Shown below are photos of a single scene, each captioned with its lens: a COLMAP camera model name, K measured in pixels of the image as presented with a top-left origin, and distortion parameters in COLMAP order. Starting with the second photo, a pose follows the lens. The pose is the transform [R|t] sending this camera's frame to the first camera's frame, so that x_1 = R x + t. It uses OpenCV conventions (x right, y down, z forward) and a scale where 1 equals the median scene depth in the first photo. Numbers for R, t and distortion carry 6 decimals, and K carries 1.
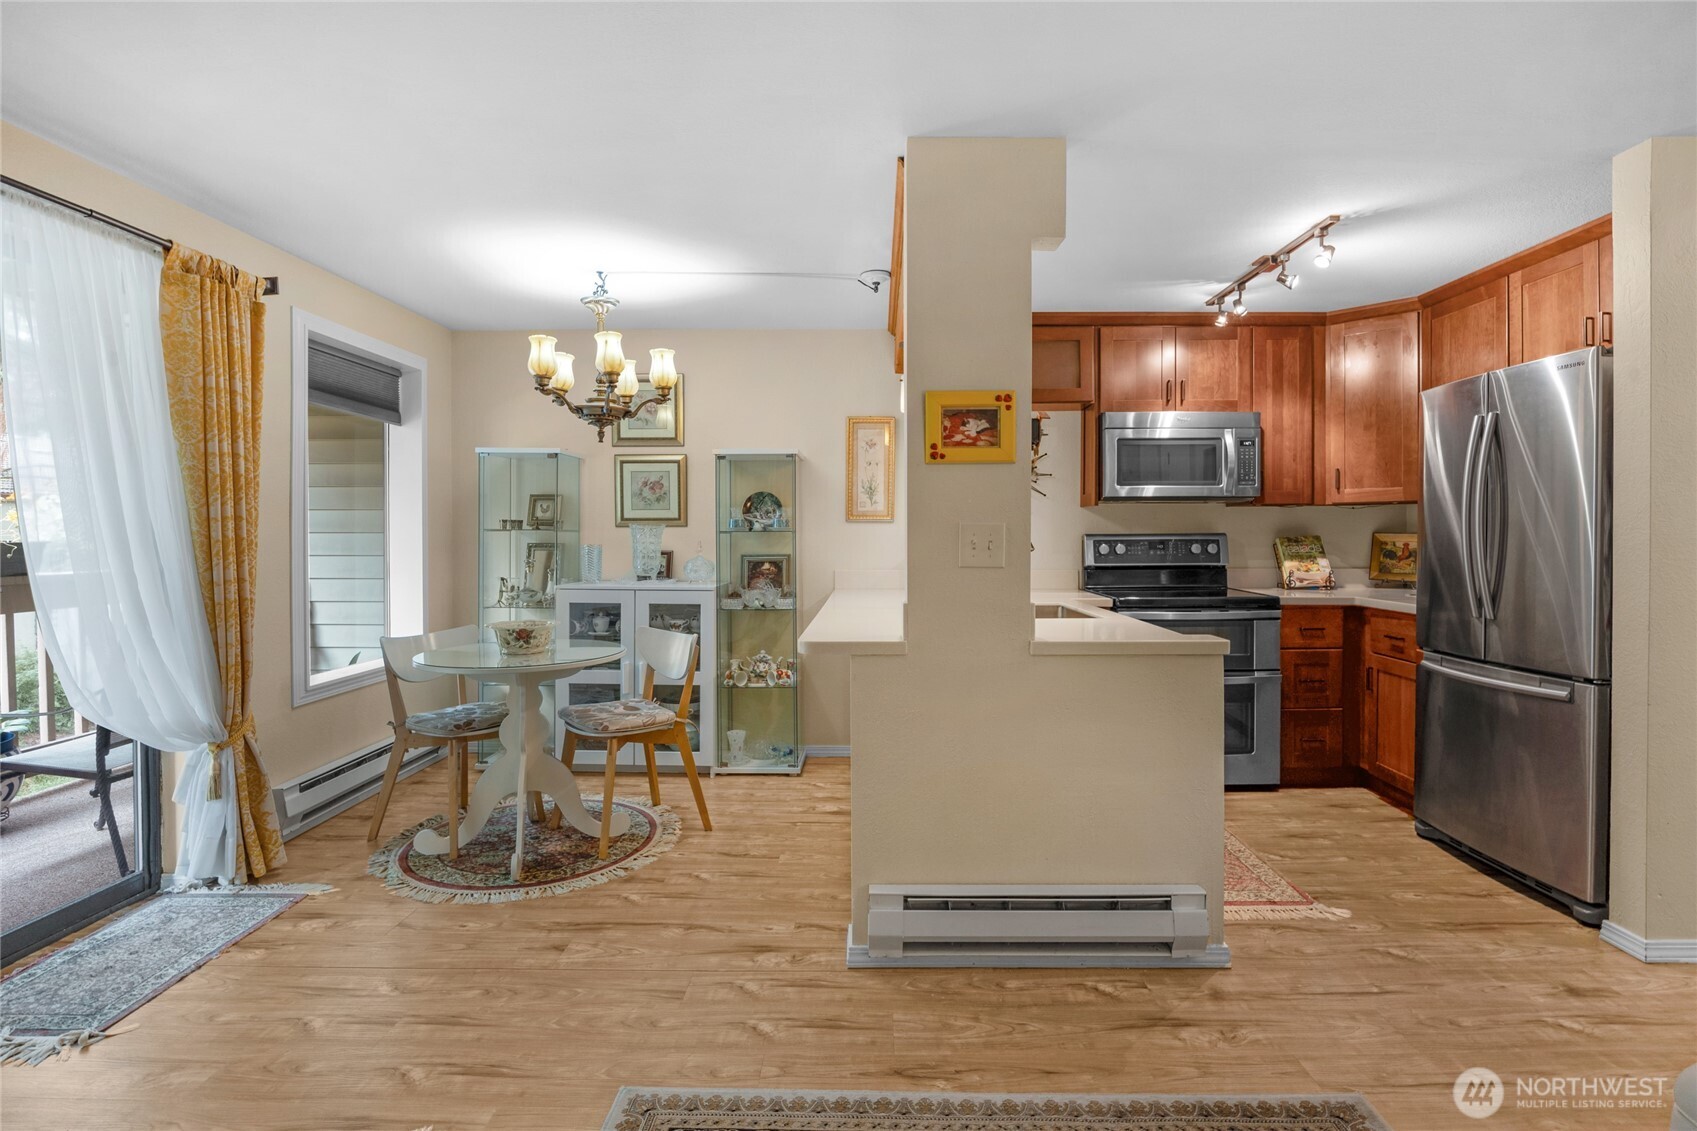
lens RADIAL K [[834.3, 0, 848.9], [0, 834.3, 543.8], [0, 0, 1]] dist [-0.017380, -0.000267]
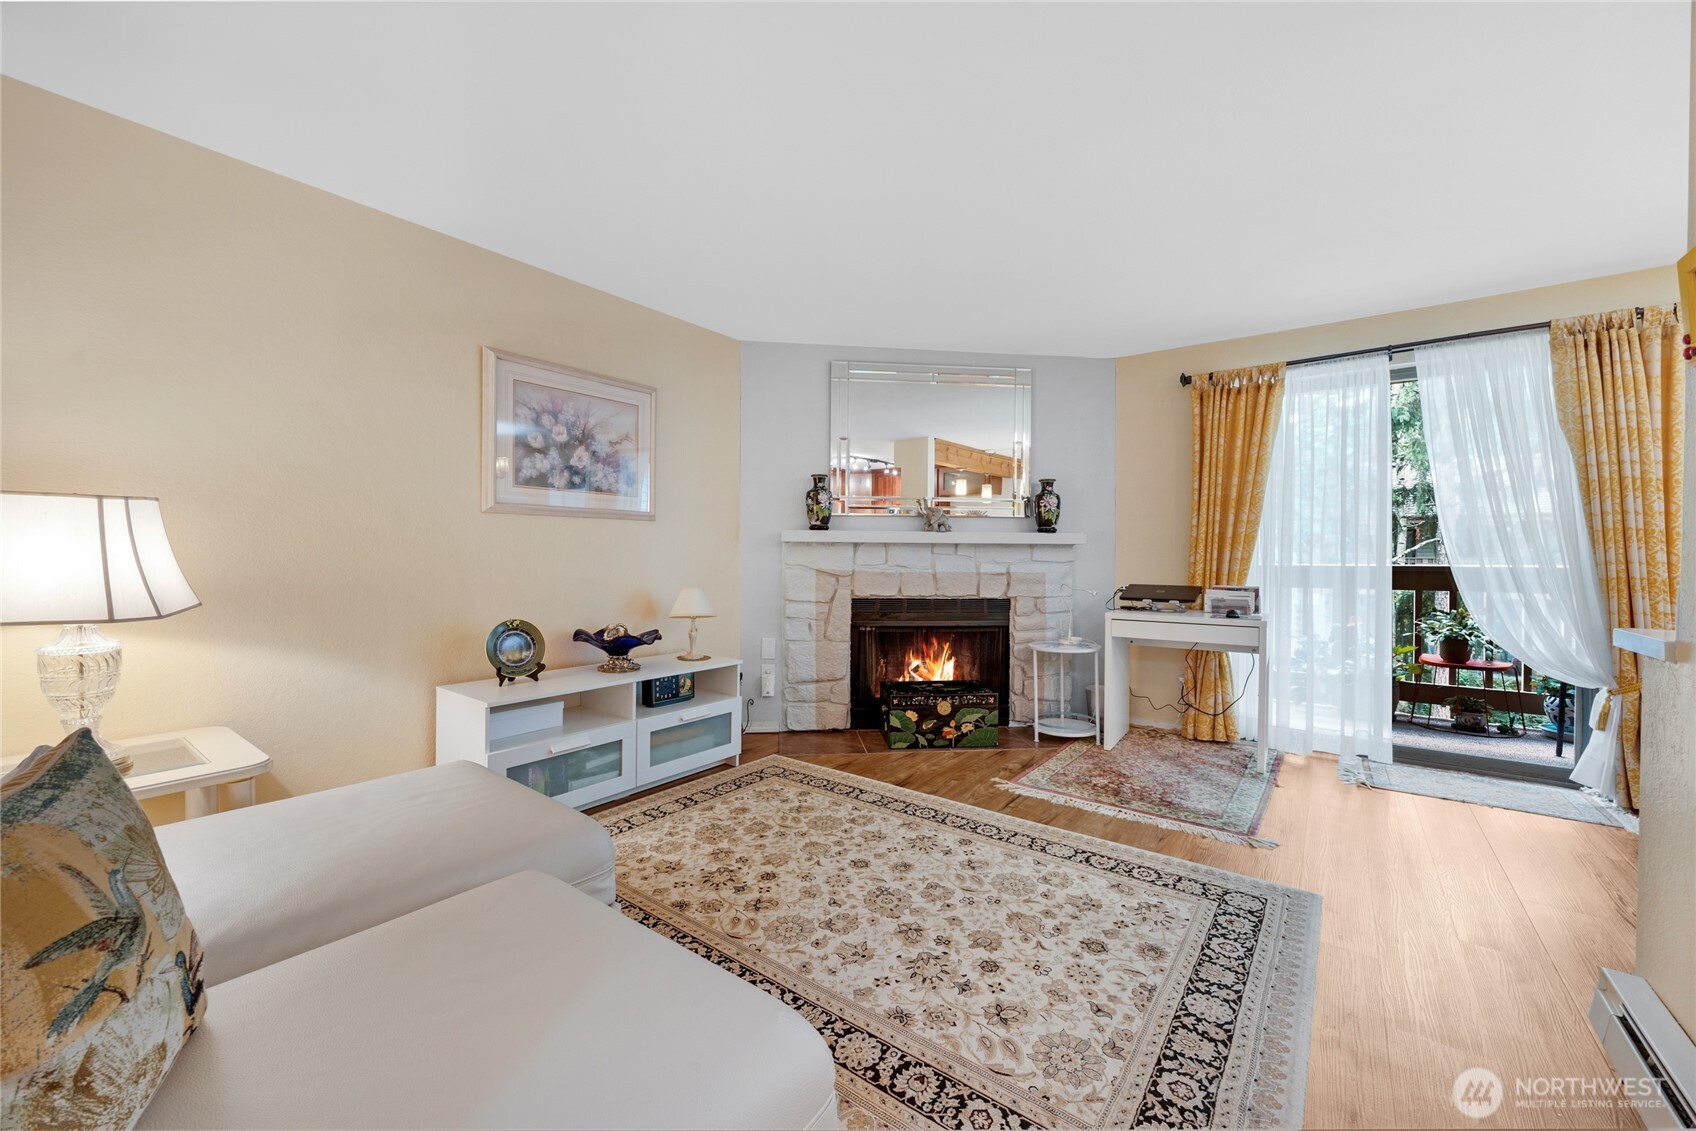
lens RADIAL K [[642.2, 0, 869.6], [0, 642.2, 561.0], [0, 0, 1]] dist [-0.002146, 0.002200]
pose [[-0.573585, 0.004394, -0.819134, 0.486746], [-0.016781, 0.999713, 0.017113, 0.029067], [0.818974, 0.023562, -0.573346, 0.445247]]
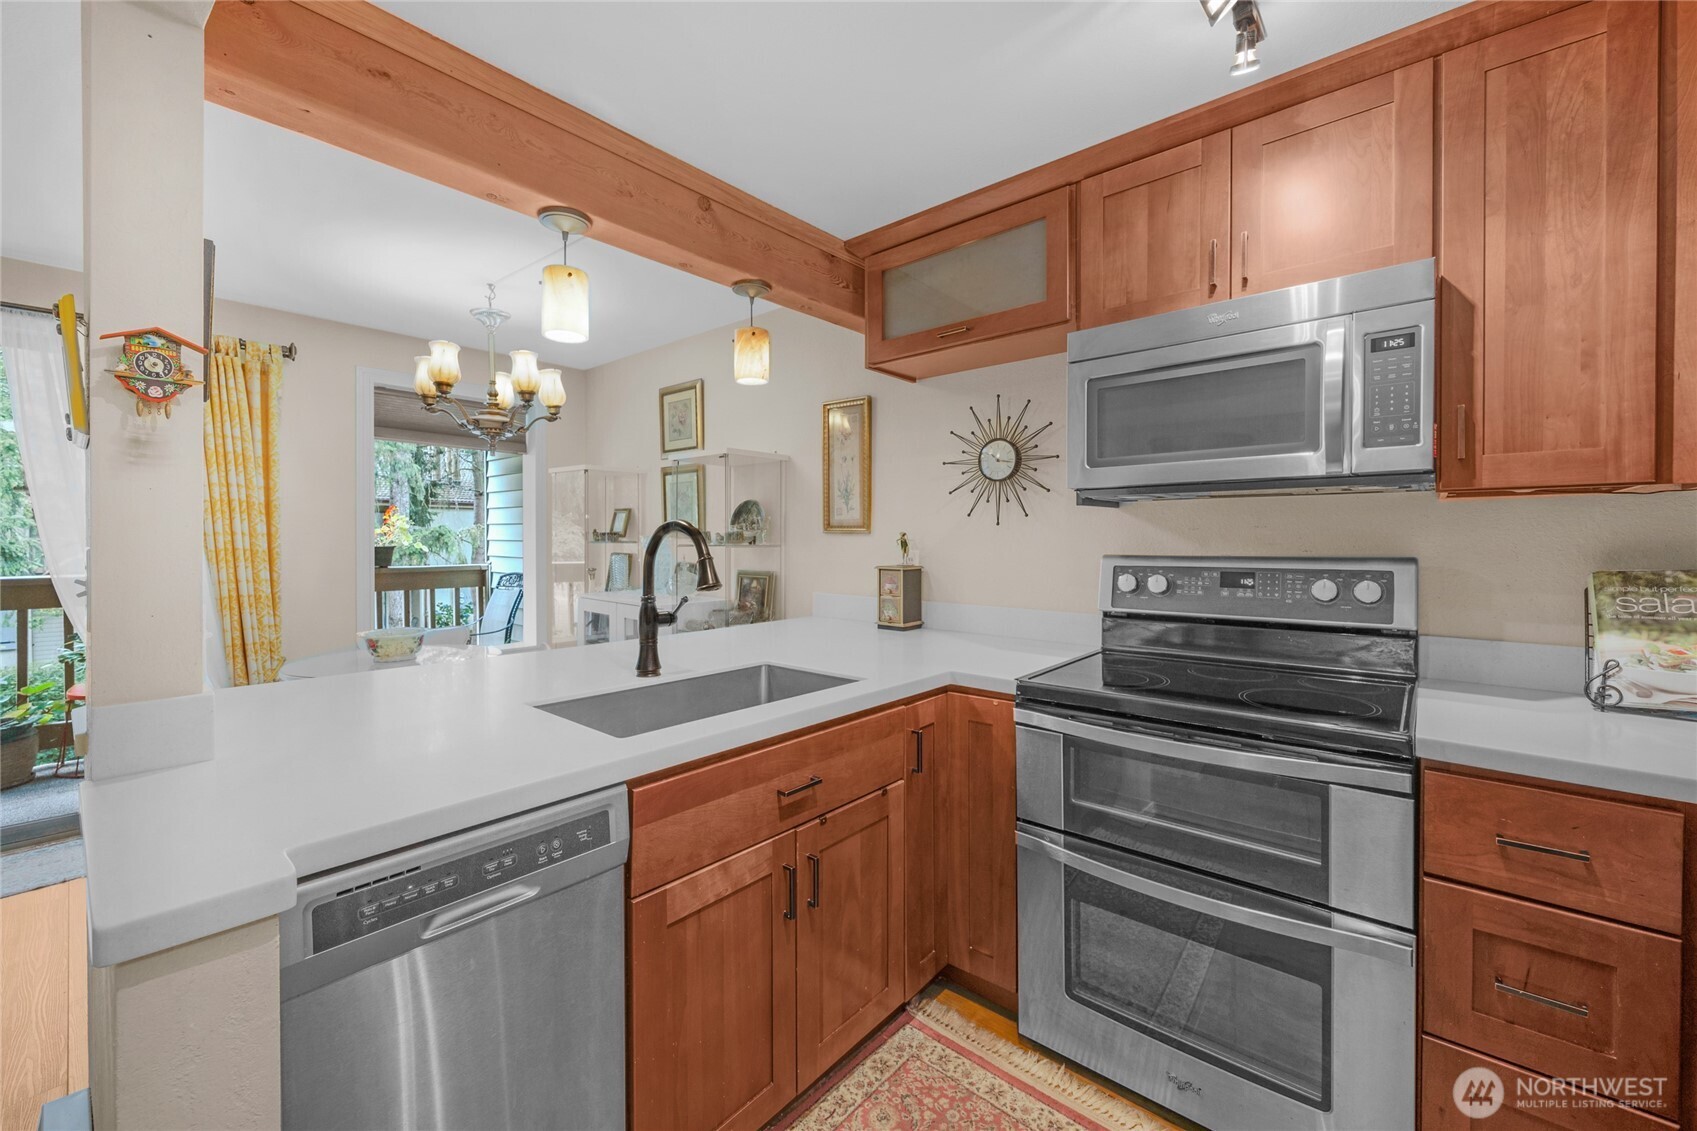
lens RADIAL K [[684.3, 0, 852.6], [0, 684.3, 546.8], [0, 0, 1]] dist [-0.000930, 0.000032]
pose [[0.773309, 0.010190, -0.633948, 0.477954], [-0.009405, 0.999945, 0.004600, -0.018720], [0.633960, 0.002405, 0.773362, 0.556692]]
